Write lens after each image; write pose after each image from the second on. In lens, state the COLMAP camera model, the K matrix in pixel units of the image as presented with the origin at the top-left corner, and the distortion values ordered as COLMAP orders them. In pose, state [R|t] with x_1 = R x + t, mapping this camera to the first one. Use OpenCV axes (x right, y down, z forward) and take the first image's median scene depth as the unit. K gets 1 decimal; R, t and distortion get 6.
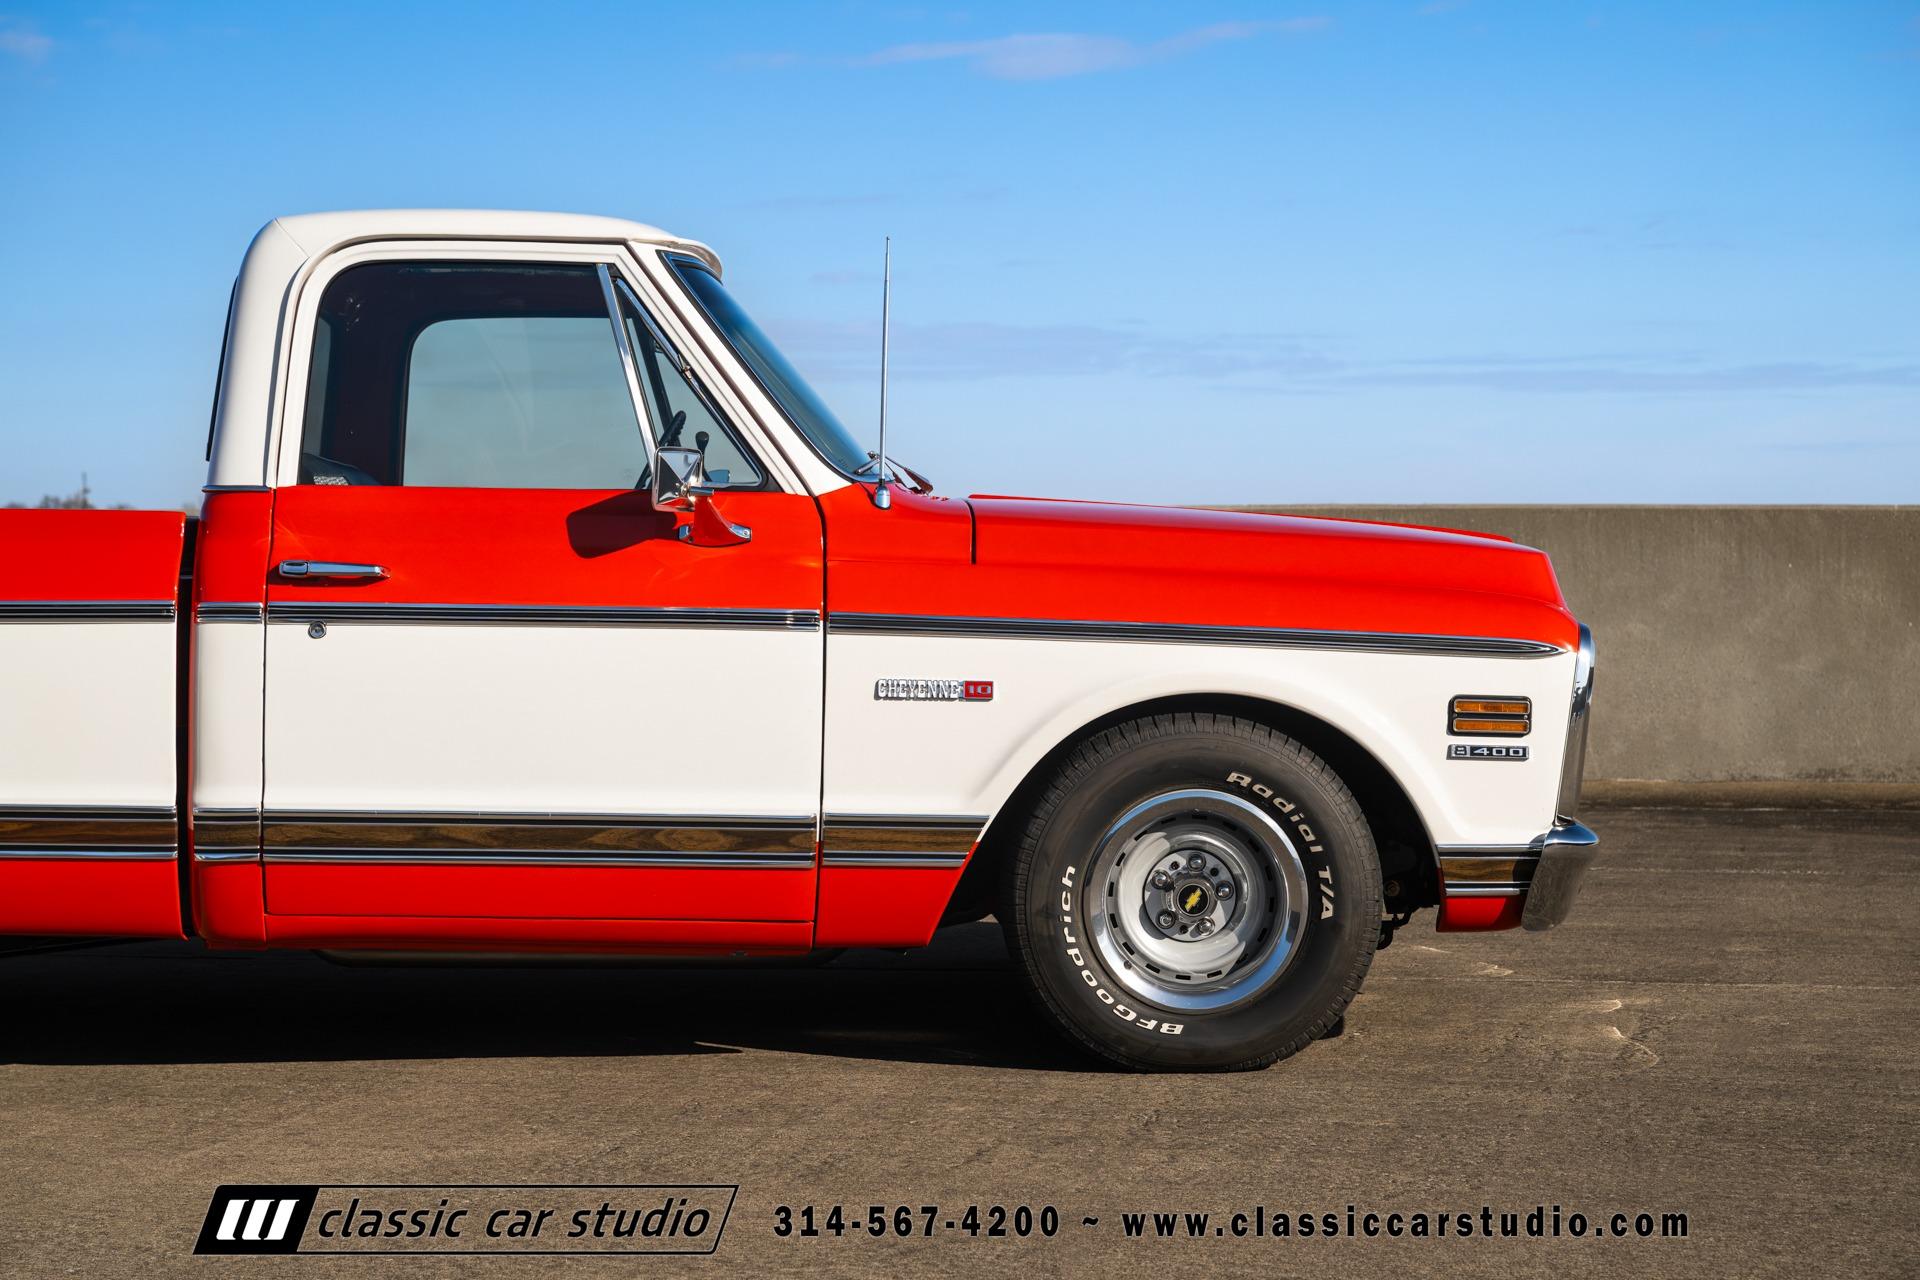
lens RADIAL K [[3516.1, 0, 889.0], [0, 3516.1, 668.2], [0, 0, 1]] dist [-0.007222, 0.149997]
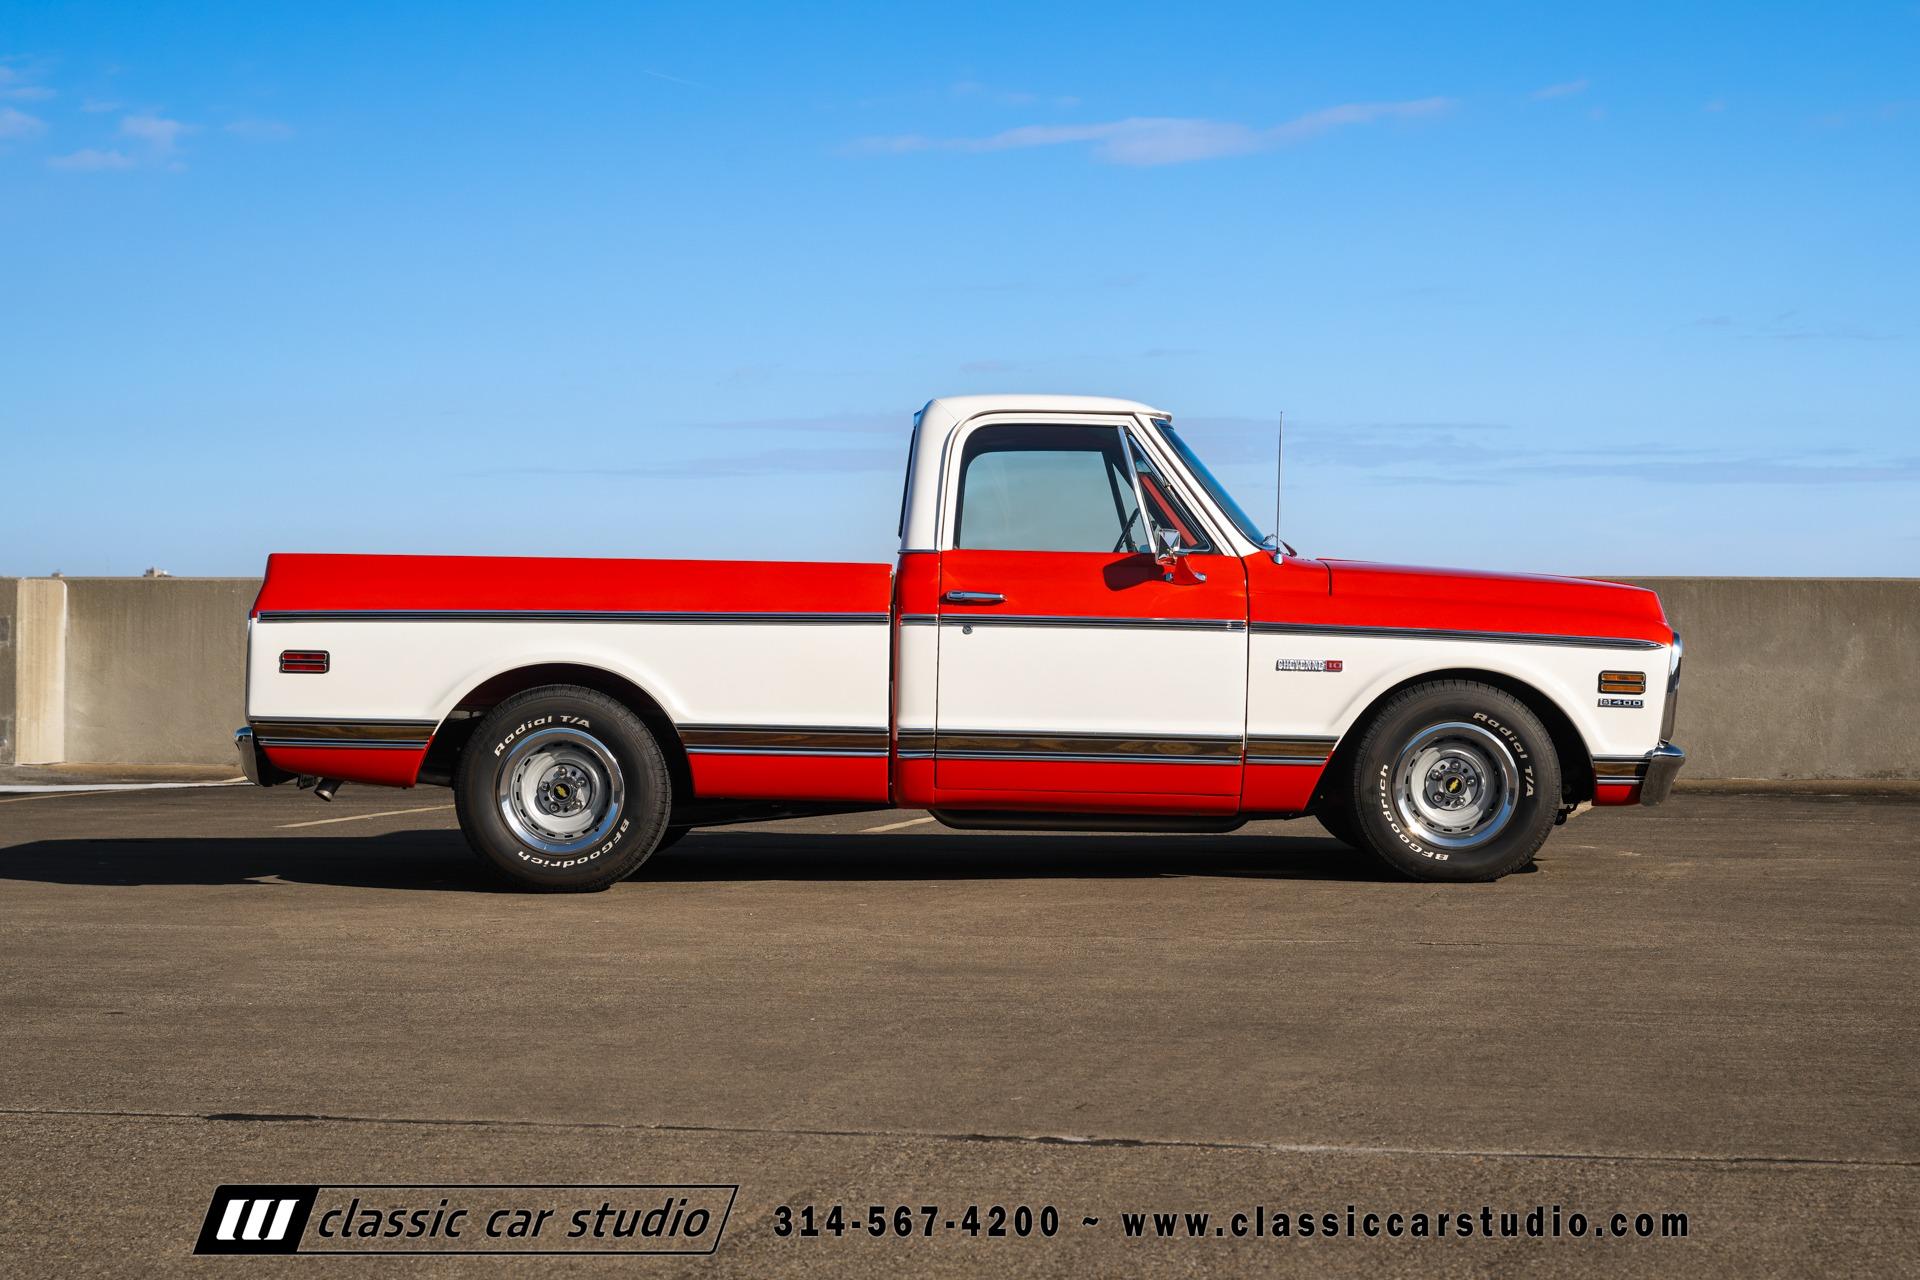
lens RADIAL K [[3339.0, 0, 960.0], [0, 3339.0, 640.0], [0, 0, 1]] dist [-0.015382, 0.005688]
pose [[0.999288, 0.005624, -0.037317, -0.100491], [-0.006789, 0.999491, -0.031160, 0.046954], [0.037123, 0.031391, 0.998818, -0.697126]]
